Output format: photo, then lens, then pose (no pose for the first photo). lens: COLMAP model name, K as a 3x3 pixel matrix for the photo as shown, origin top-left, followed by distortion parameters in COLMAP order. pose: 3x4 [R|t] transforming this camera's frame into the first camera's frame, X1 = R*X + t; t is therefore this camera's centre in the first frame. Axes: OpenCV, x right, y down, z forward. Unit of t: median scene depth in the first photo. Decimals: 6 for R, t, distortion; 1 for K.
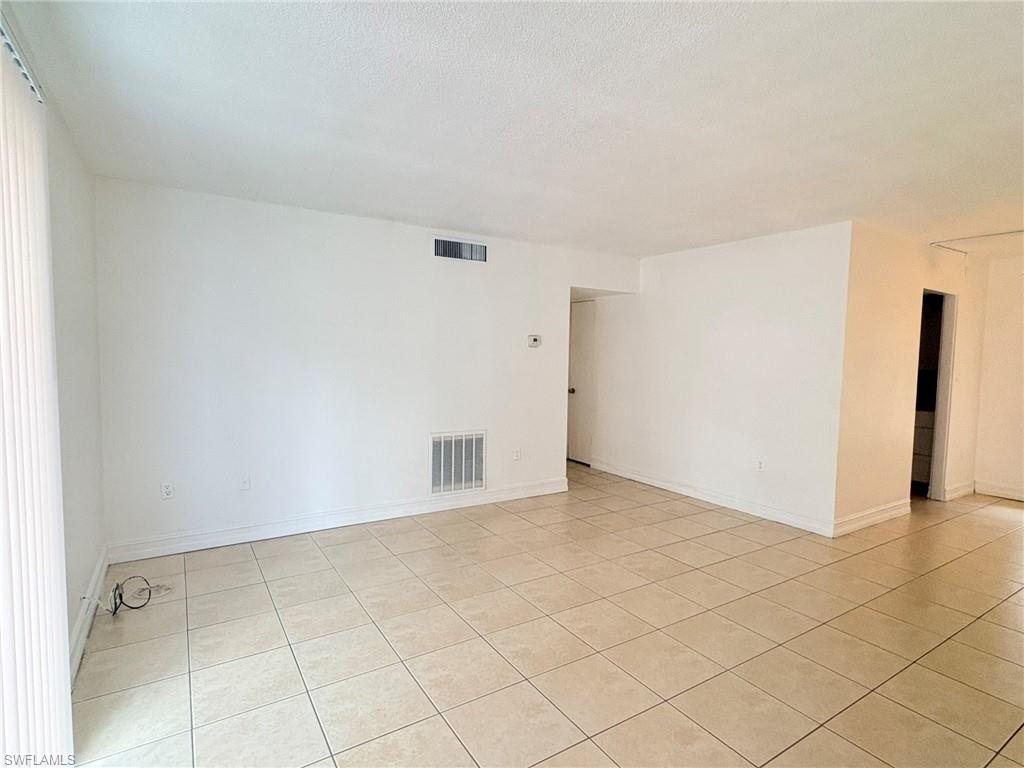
lens RADIAL K [[534.2, 0, 508.7], [0, 534.2, 387.0], [0, 0, 1]] dist [0.000121, -0.000008]
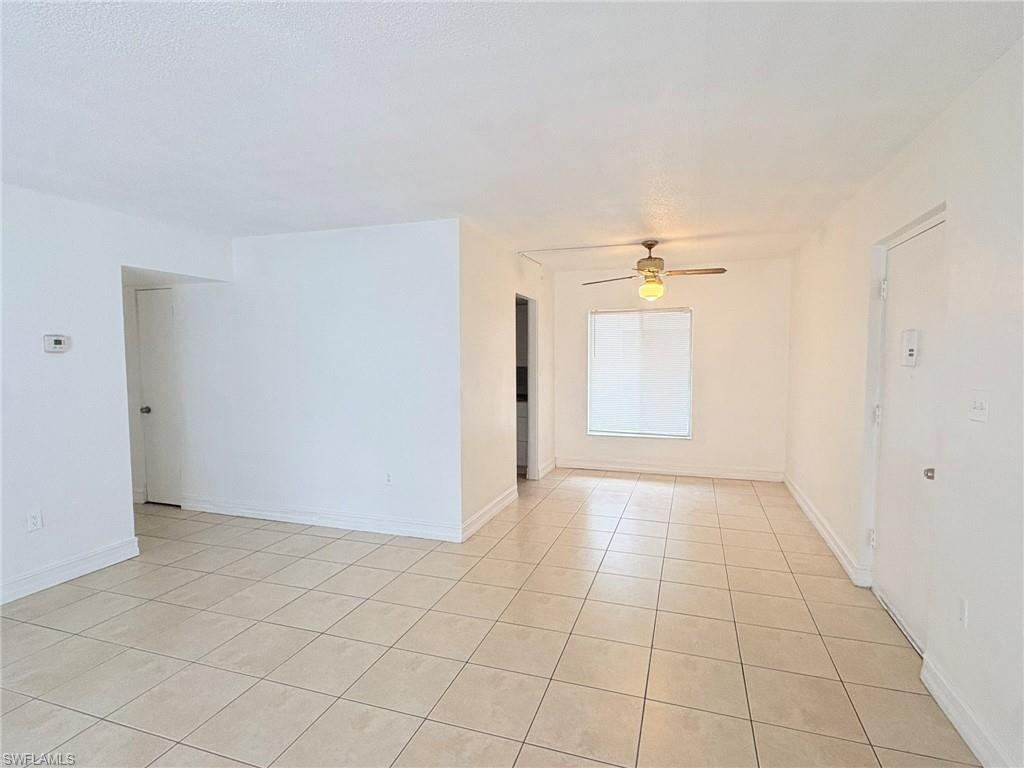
lens RADIAL K [[534.2, 0, 515.2], [0, 534.2, 386.9], [0, 0, 1]] dist [0.000121, -0.000008]
pose [[0.775202, -0.059378, 0.628917, 0.072942], [0.058516, 0.998042, 0.022101, -0.015893], [-0.628998, 0.019669, 0.777158, 0.149871]]
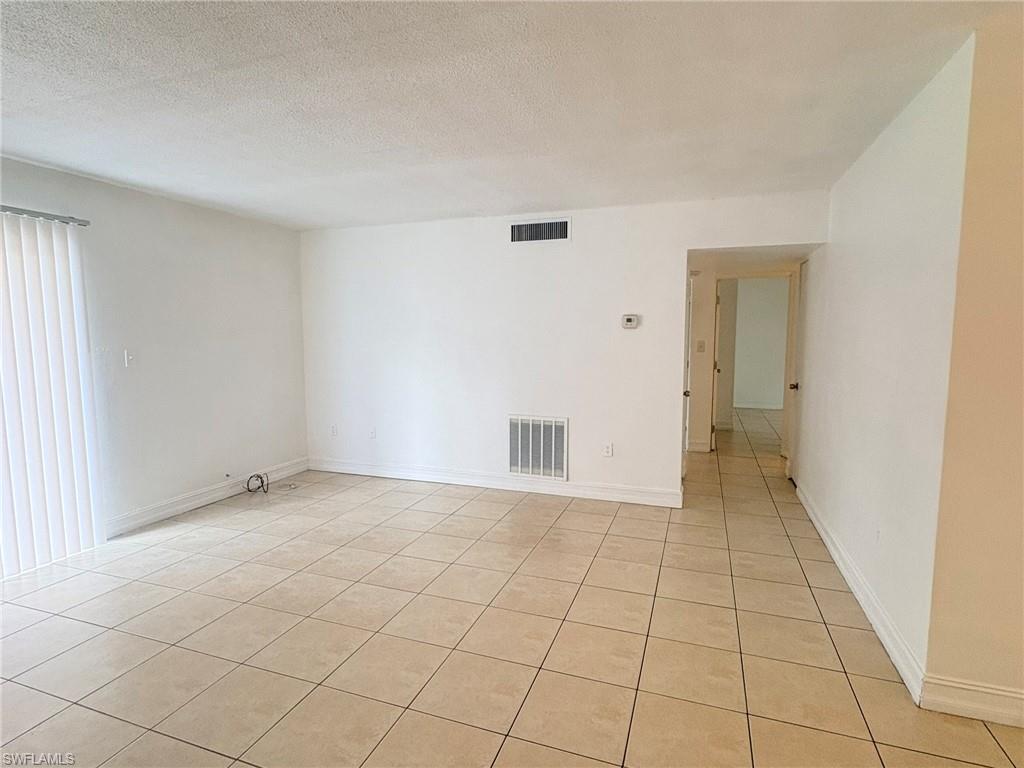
lens RADIAL K [[534.2, 0, 512.0], [0, 534.2, 385.1], [0, 0, 1]] dist [0.000121, -0.000008]
pose [[0.610340, 0.058635, -0.789967, 0.647863], [-0.040537, 0.998262, 0.042777, -0.014250], [0.791102, 0.005914, 0.611656, 0.351761]]
